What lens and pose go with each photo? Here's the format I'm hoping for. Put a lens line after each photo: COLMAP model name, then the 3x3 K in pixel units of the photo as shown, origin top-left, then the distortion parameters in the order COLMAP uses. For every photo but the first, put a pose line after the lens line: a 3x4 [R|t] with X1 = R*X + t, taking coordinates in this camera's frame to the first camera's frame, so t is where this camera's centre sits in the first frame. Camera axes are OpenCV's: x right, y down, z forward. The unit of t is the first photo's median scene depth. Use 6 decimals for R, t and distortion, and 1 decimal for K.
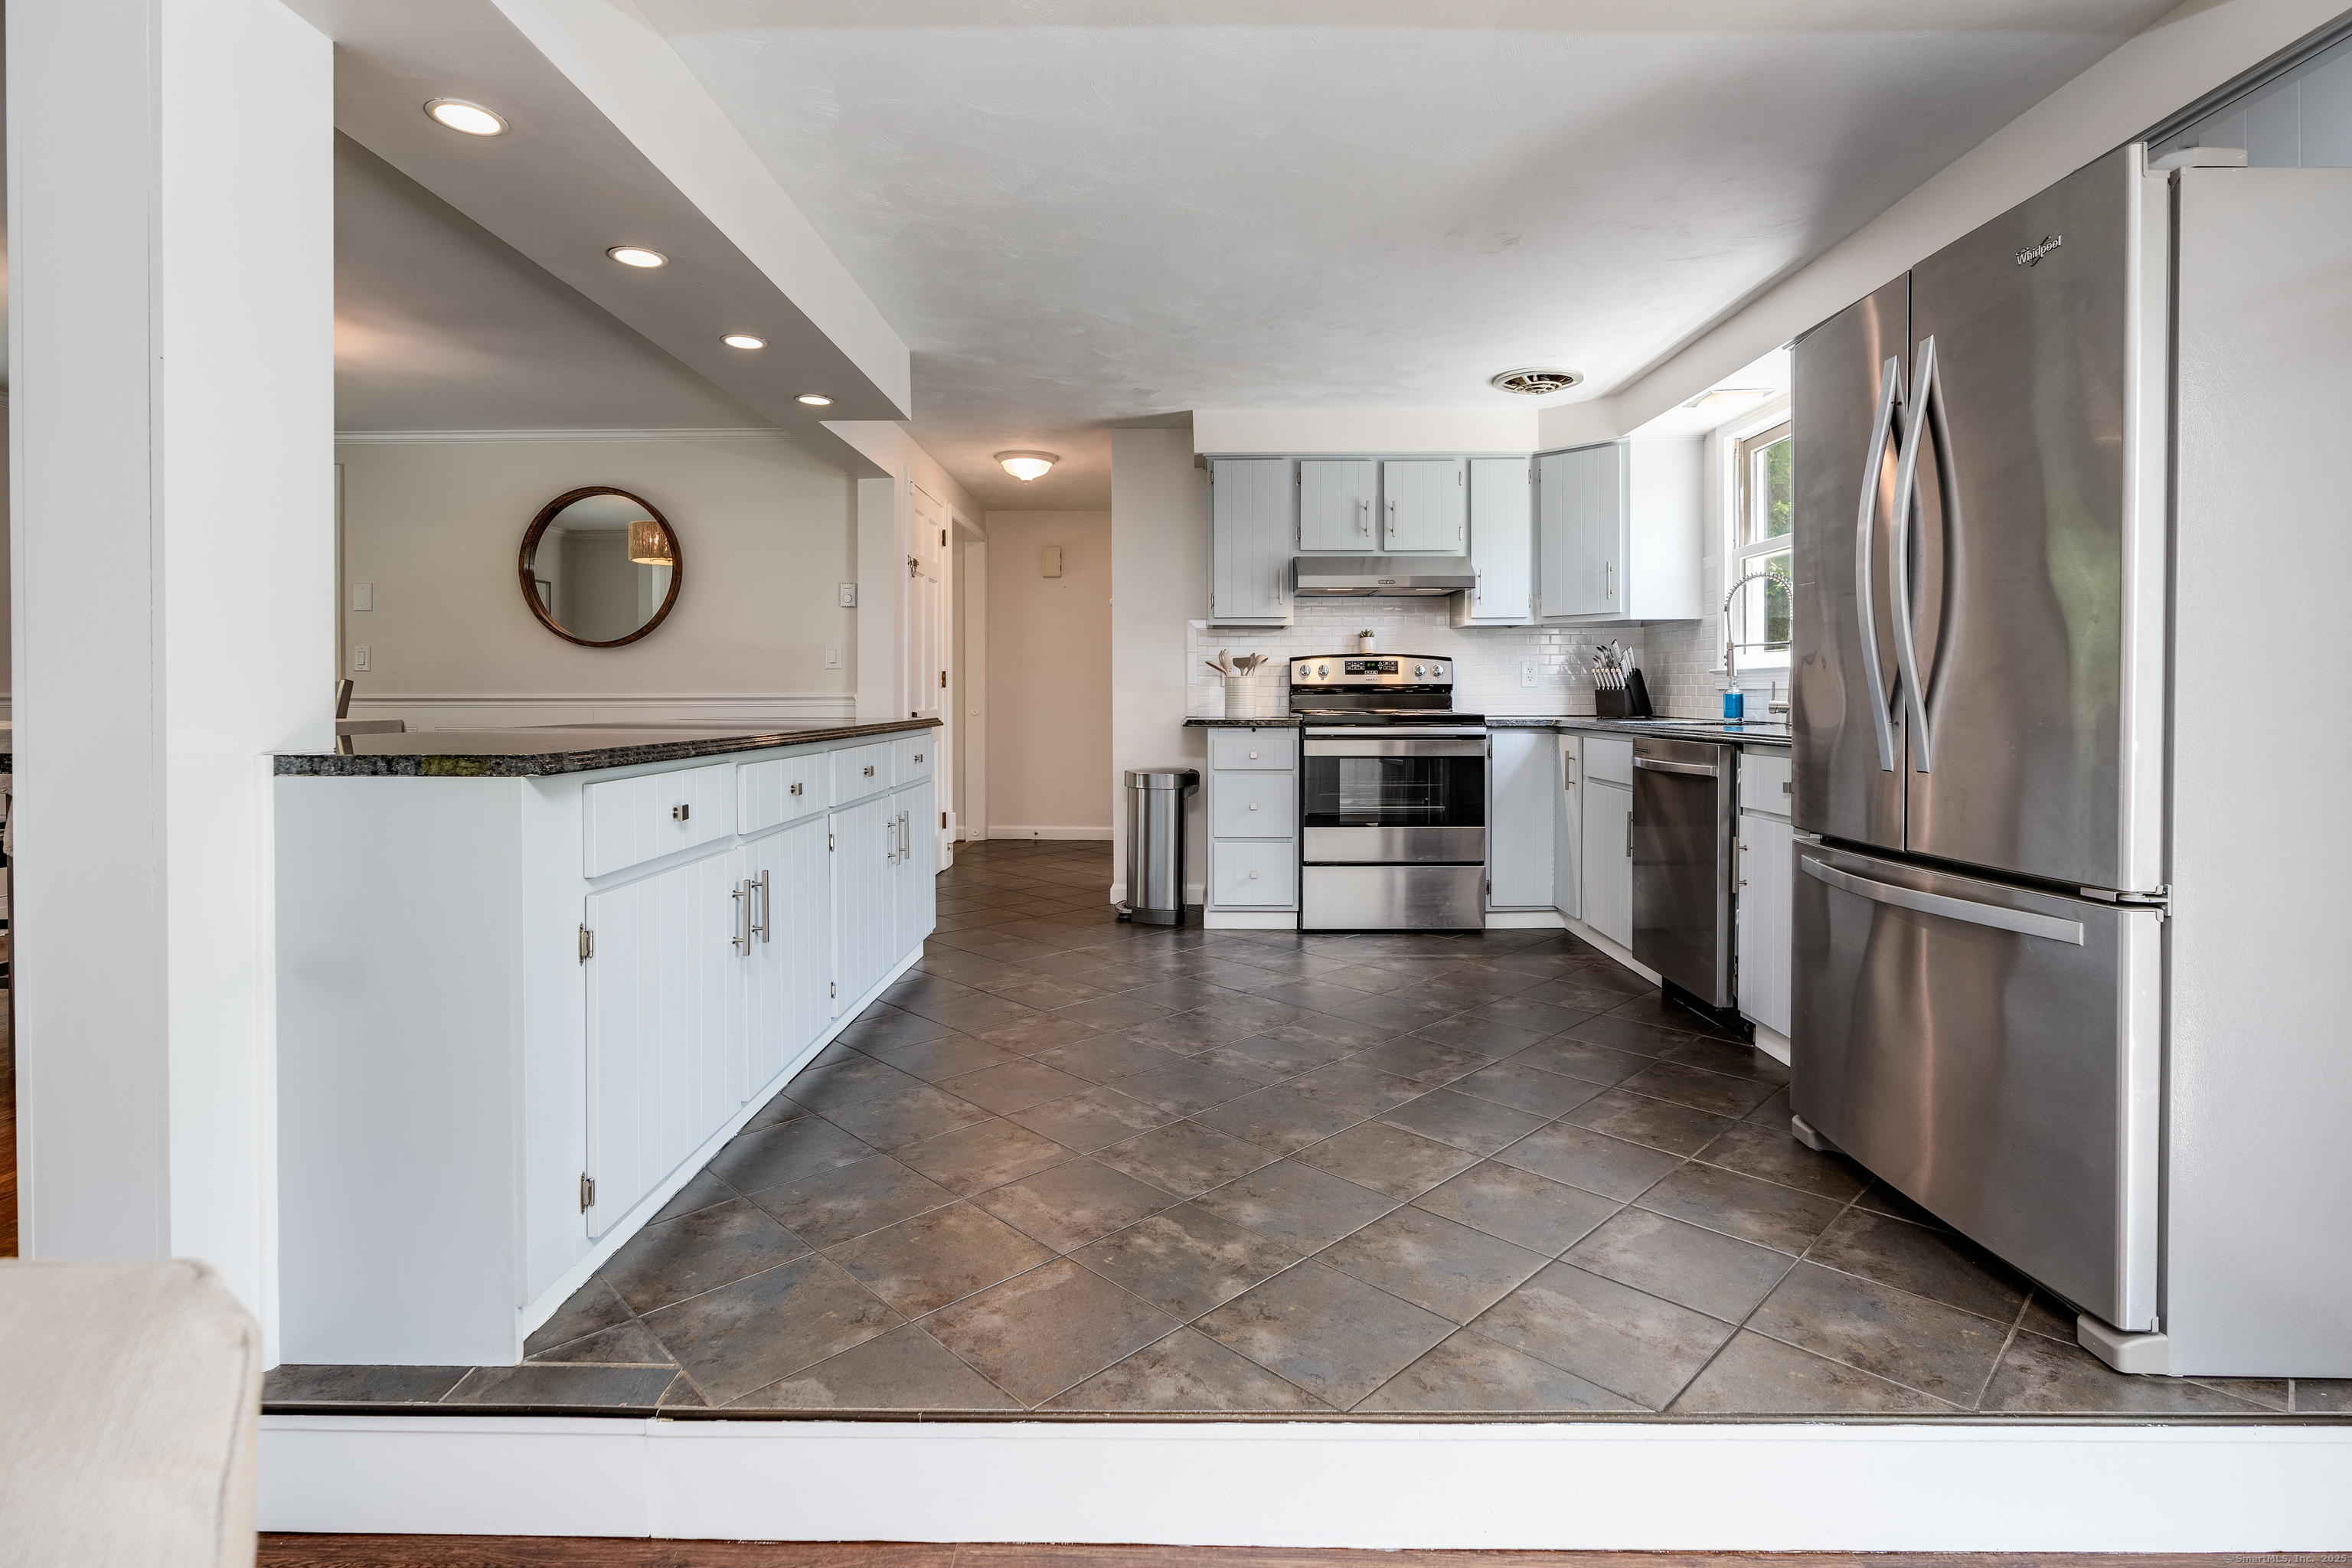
lens RADIAL K [[1112.7, 0, 1175.8], [0, 1112.7, 714.0], [0, 0, 1]] dist [-0.011754, 0.000068]
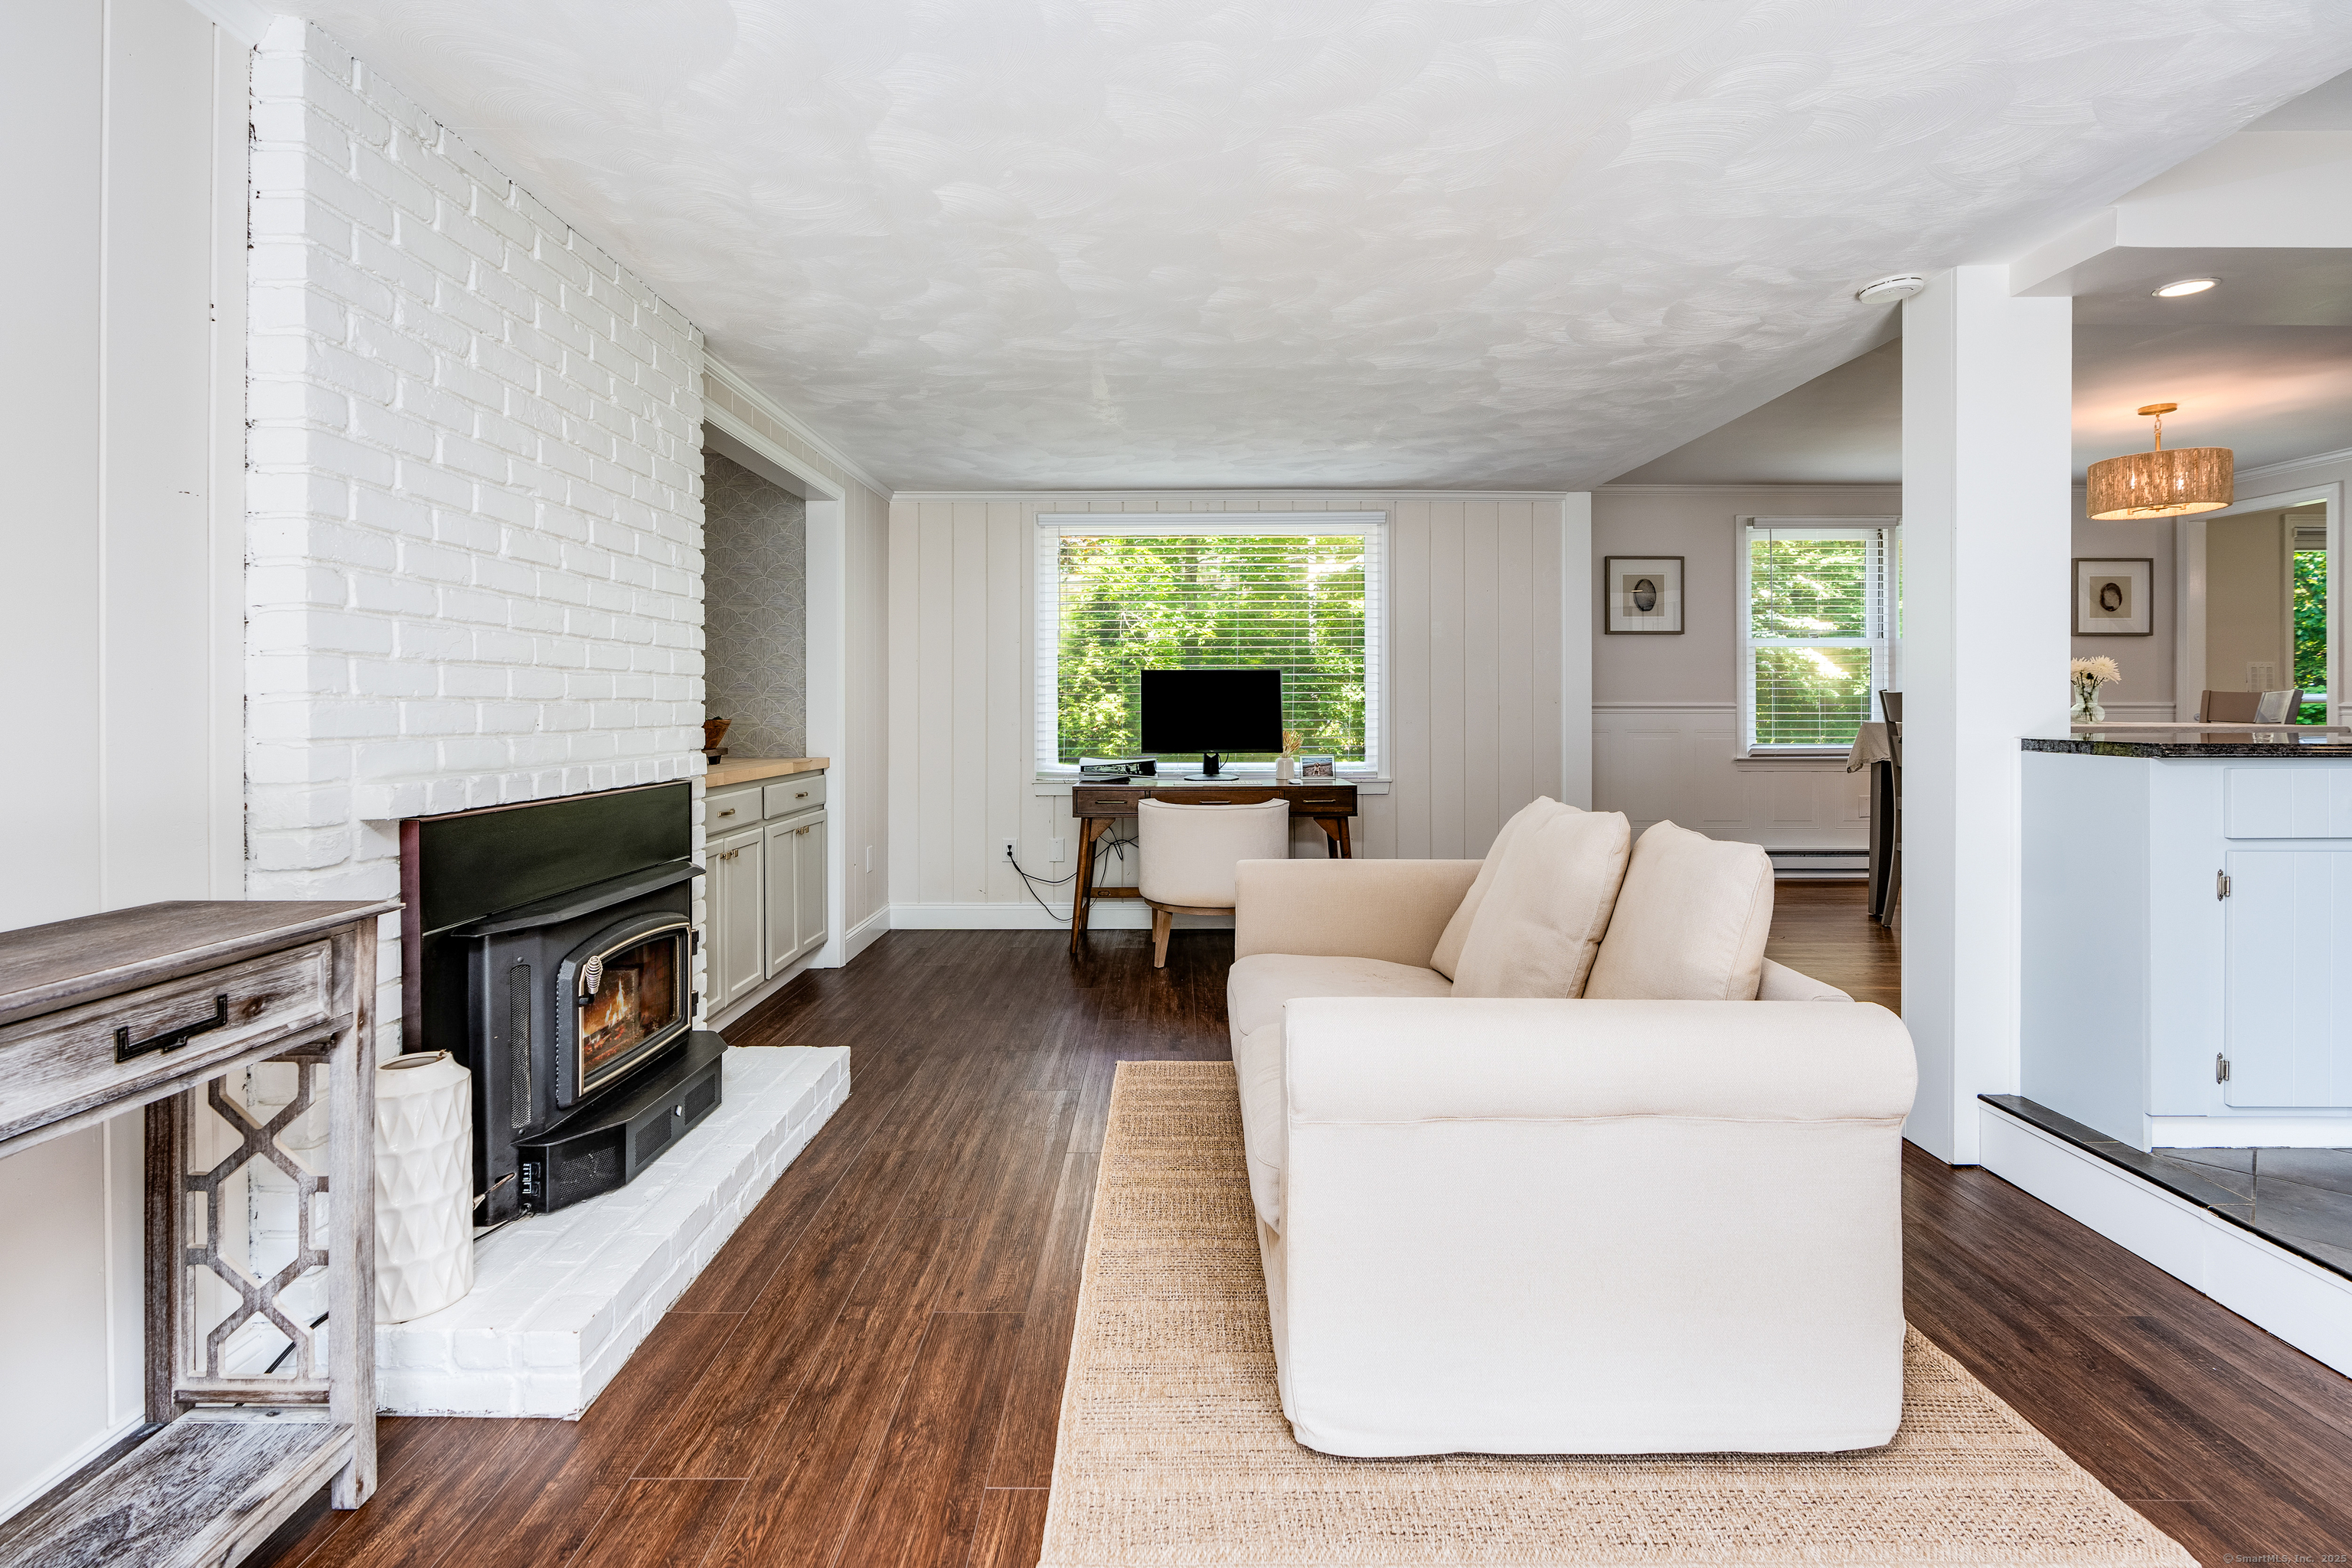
lens RADIAL K [[1108.9, 0, 1175.3], [0, 1108.9, 707.2], [0, 0, 1]] dist [-0.000911, -0.000238]
pose [[0.008503, 0.001233, -0.999963, 0.295916], [-0.015089, 0.999886, 0.001105, 0.001970], [0.999850, 0.015080, 0.008520, -0.110912]]
